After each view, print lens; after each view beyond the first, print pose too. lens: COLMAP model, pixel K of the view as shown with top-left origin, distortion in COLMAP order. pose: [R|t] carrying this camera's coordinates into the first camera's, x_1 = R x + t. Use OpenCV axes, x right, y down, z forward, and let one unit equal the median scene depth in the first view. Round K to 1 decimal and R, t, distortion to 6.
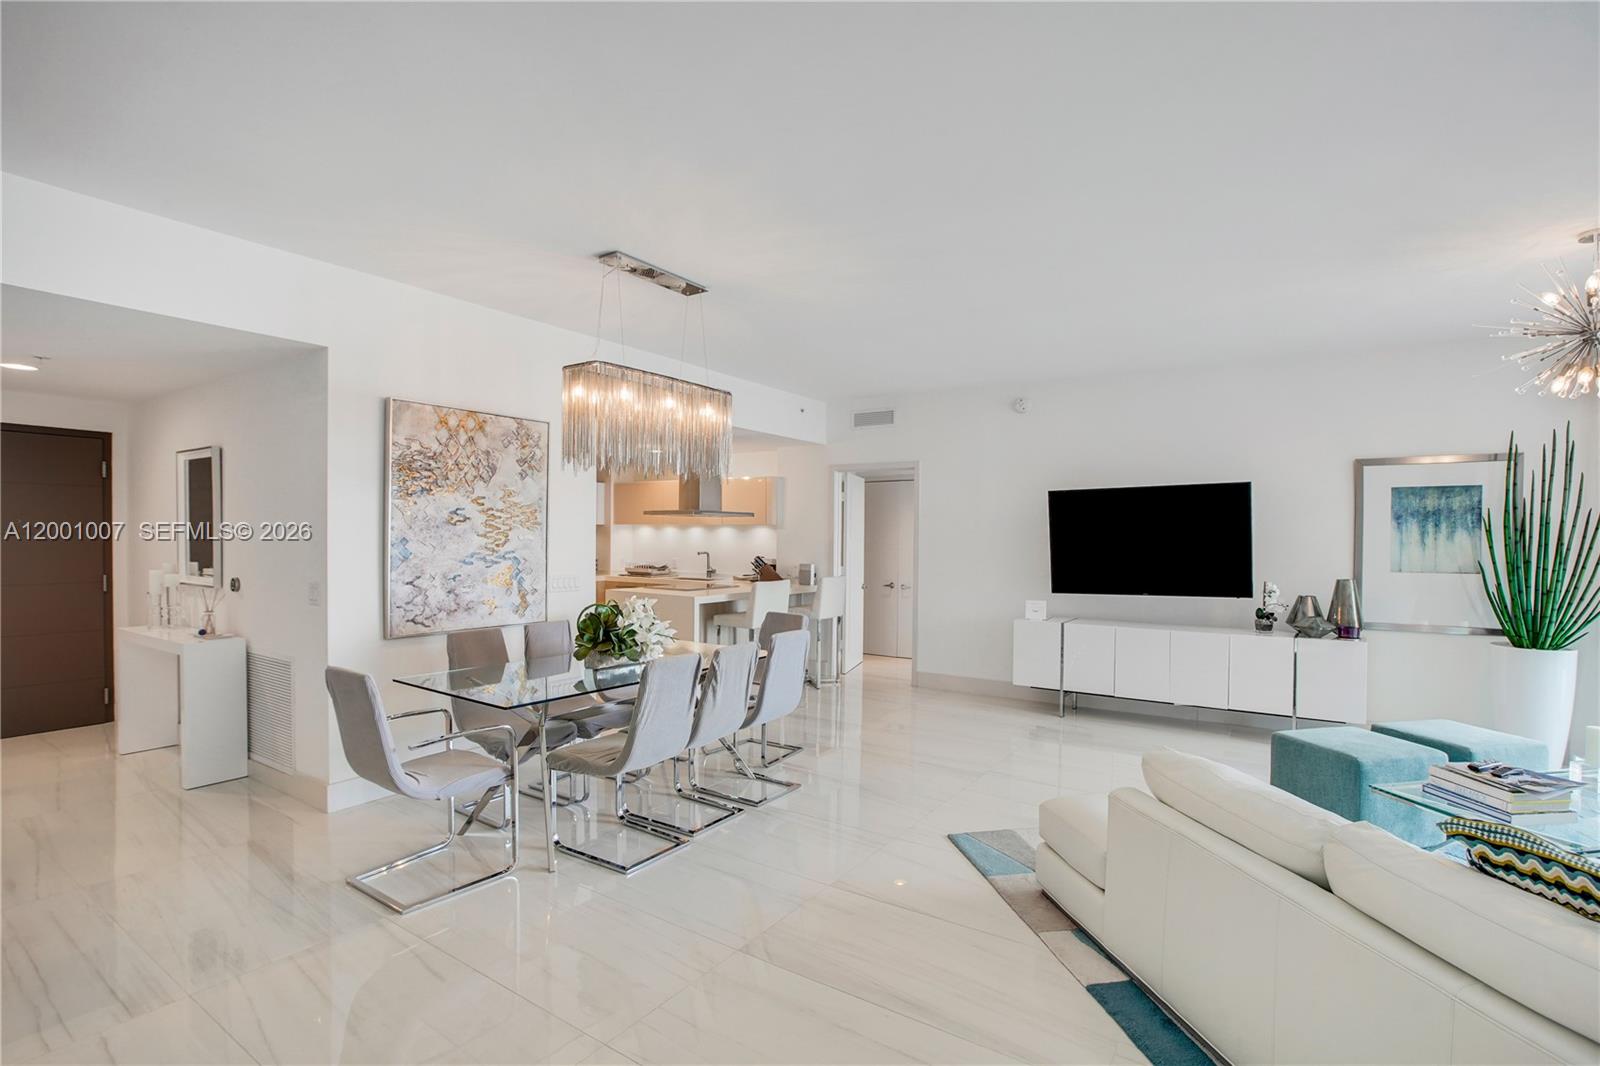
lens RADIAL K [[780.9, 0, 796.7], [0, 780.9, 544.5], [0, 0, 1]] dist [-0.025006, 0.000283]
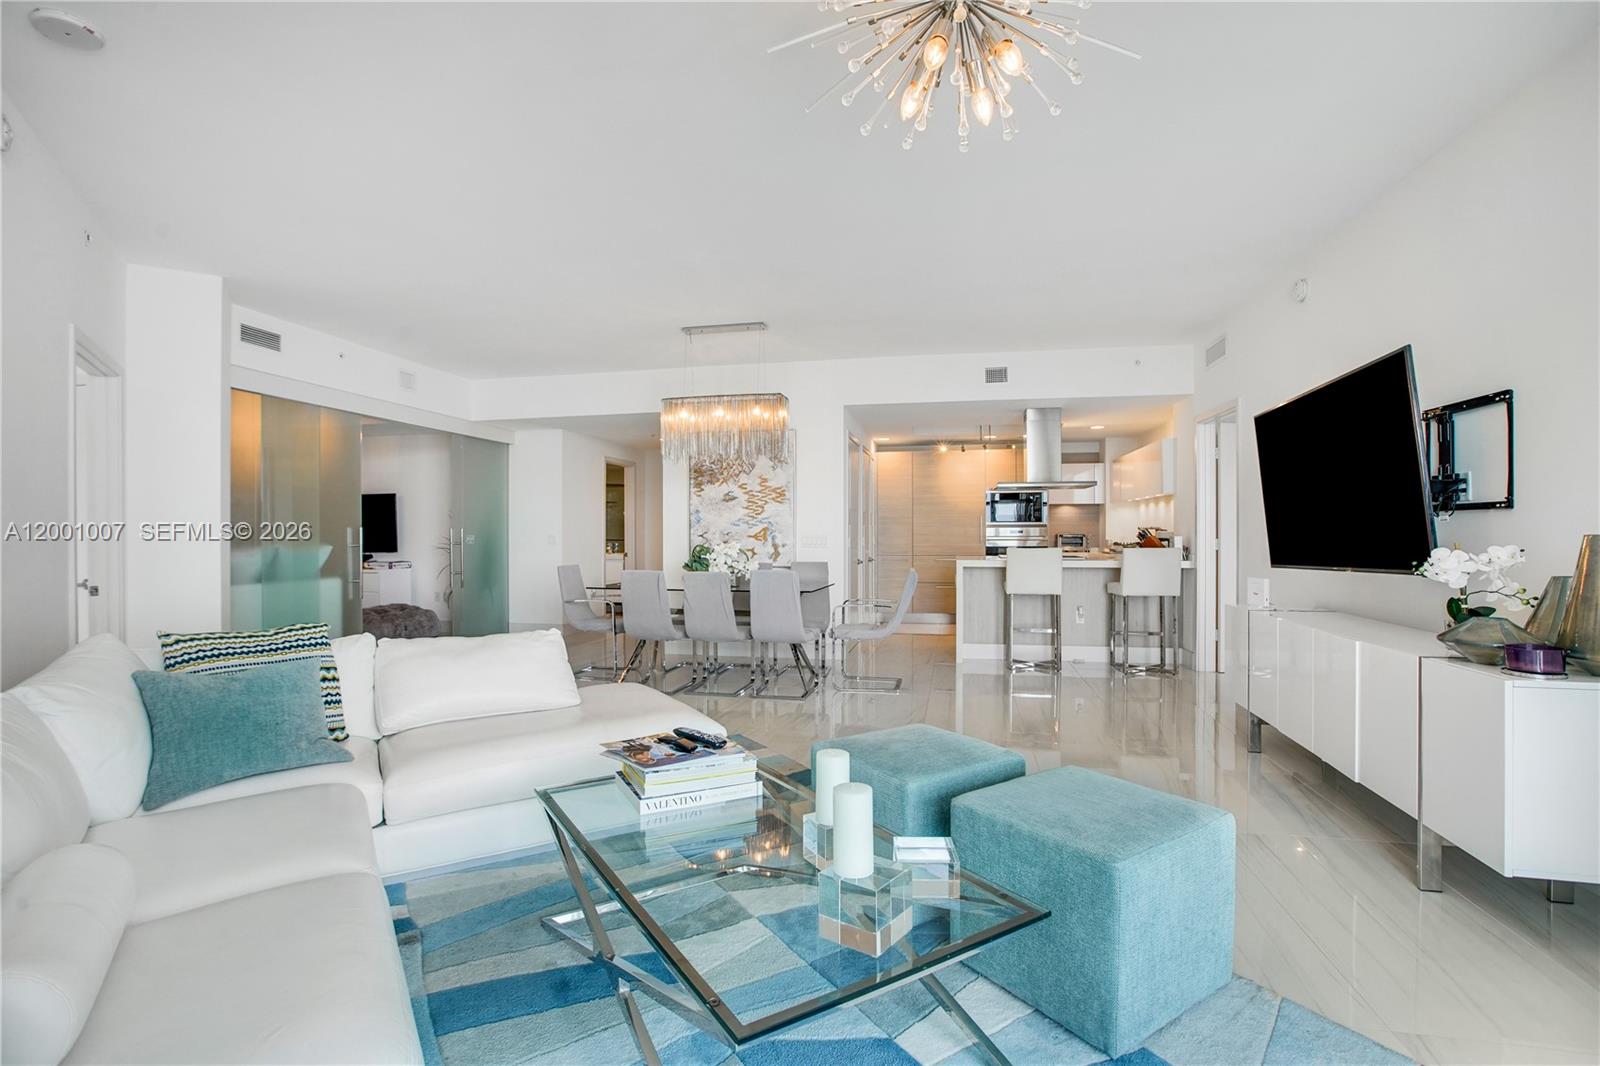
lens RADIAL K [[780.9, 0, 799.7], [0, 780.9, 533.5], [0, 0, 1]] dist [-0.025006, 0.000283]
pose [[0.359031, -0.011916, -0.933250, 0.973675], [-0.006938, 0.999857, -0.015436, 0.055742], [0.933300, 0.012017, 0.358897, 0.456294]]
